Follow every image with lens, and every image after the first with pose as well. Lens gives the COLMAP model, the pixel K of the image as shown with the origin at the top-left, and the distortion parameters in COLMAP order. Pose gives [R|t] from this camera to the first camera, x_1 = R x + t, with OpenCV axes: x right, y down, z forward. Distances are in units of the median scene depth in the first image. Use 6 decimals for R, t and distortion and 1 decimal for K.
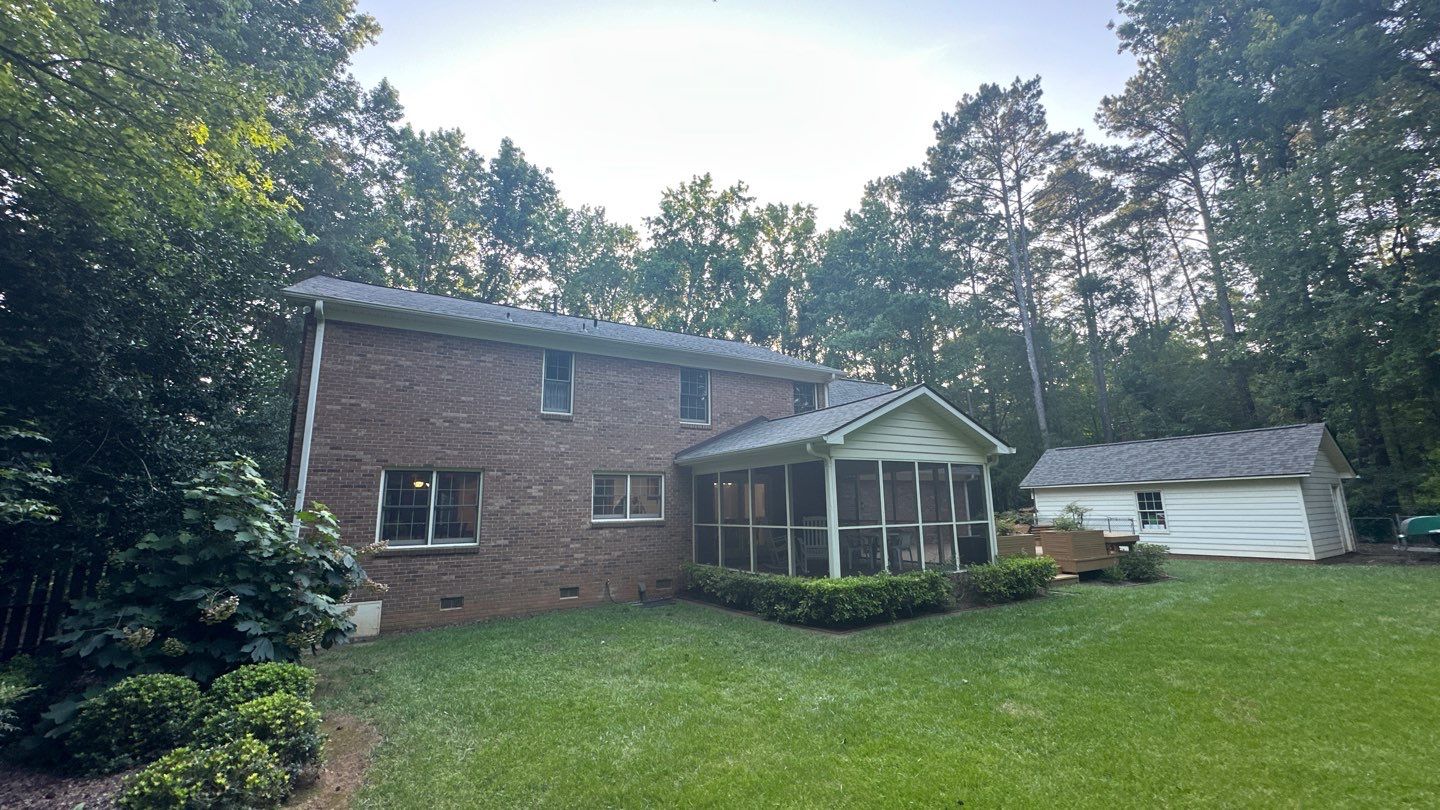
lens RADIAL K [[569.6, 0, 720.9], [0, 569.6, 405.6], [0, 0, 1]] dist [-0.000406, -0.000074]
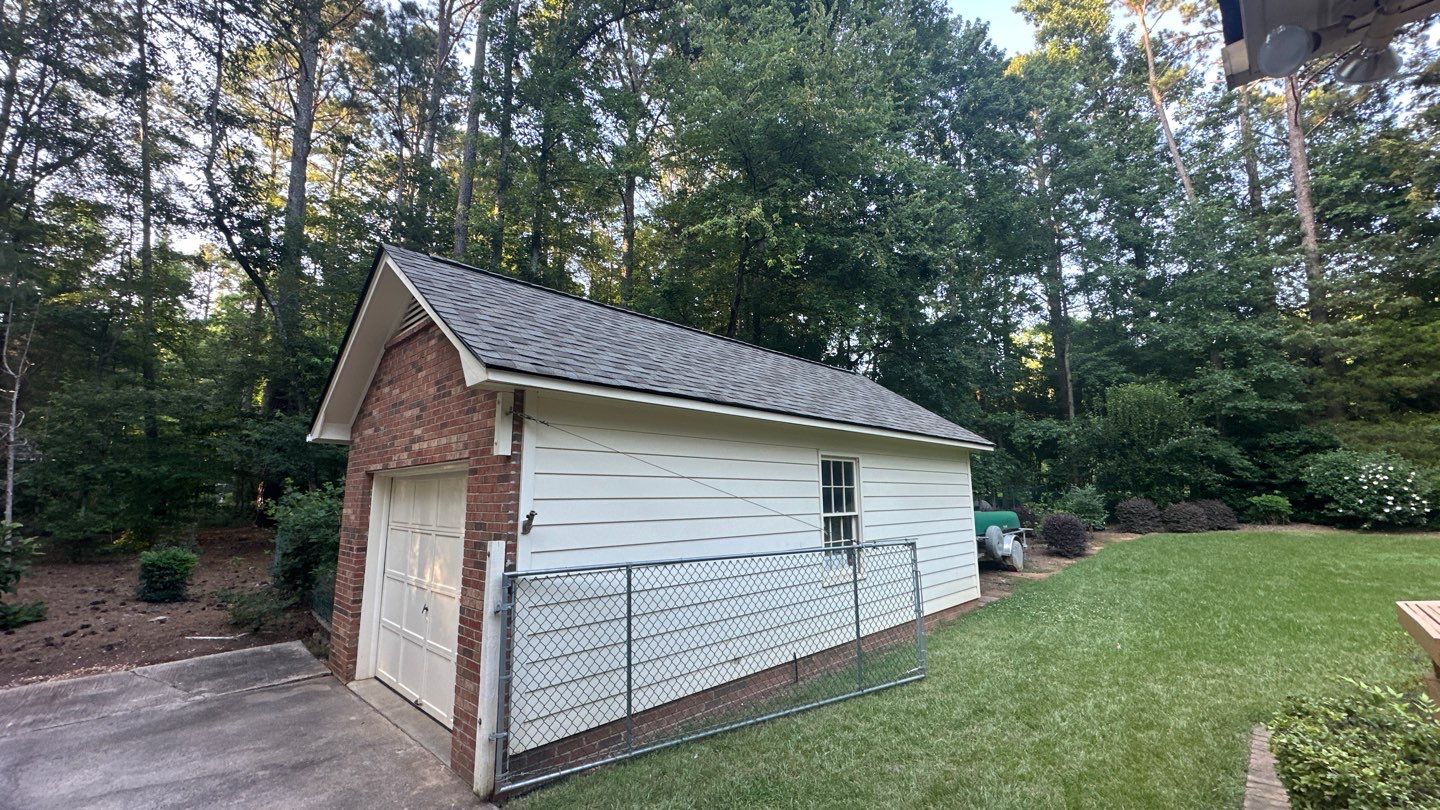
lens RADIAL K [[569.6, 0, 721.6], [0, 569.6, 402.4], [0, 0, 1]] dist [-0.000406, -0.000074]
pose [[-0.253120, 0.164279, 0.953385, 0.435296], [-0.173100, 0.961883, -0.211701, 0.202551], [-0.951823, -0.218617, -0.215035, 1.144130]]
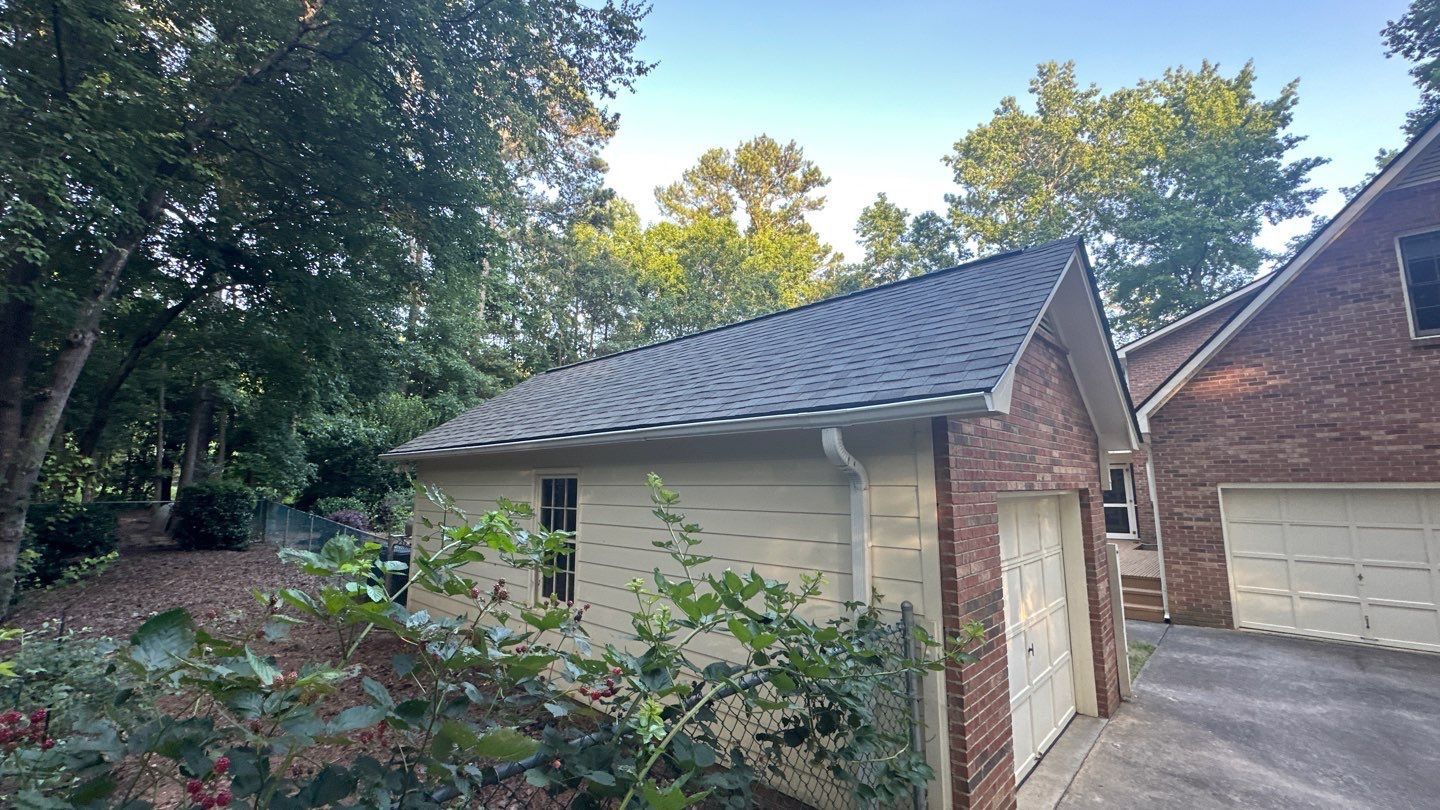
lens RADIAL K [[569.6, 0, 721.0], [0, 569.6, 410.0], [0, 0, 1]] dist [-0.000406, -0.000074]
pose [[-0.966076, -0.007628, -0.258147, 0.748195], [0.077600, 0.944801, -0.318322, 0.222846], [0.246325, -0.327556, -0.912157, 1.316838]]
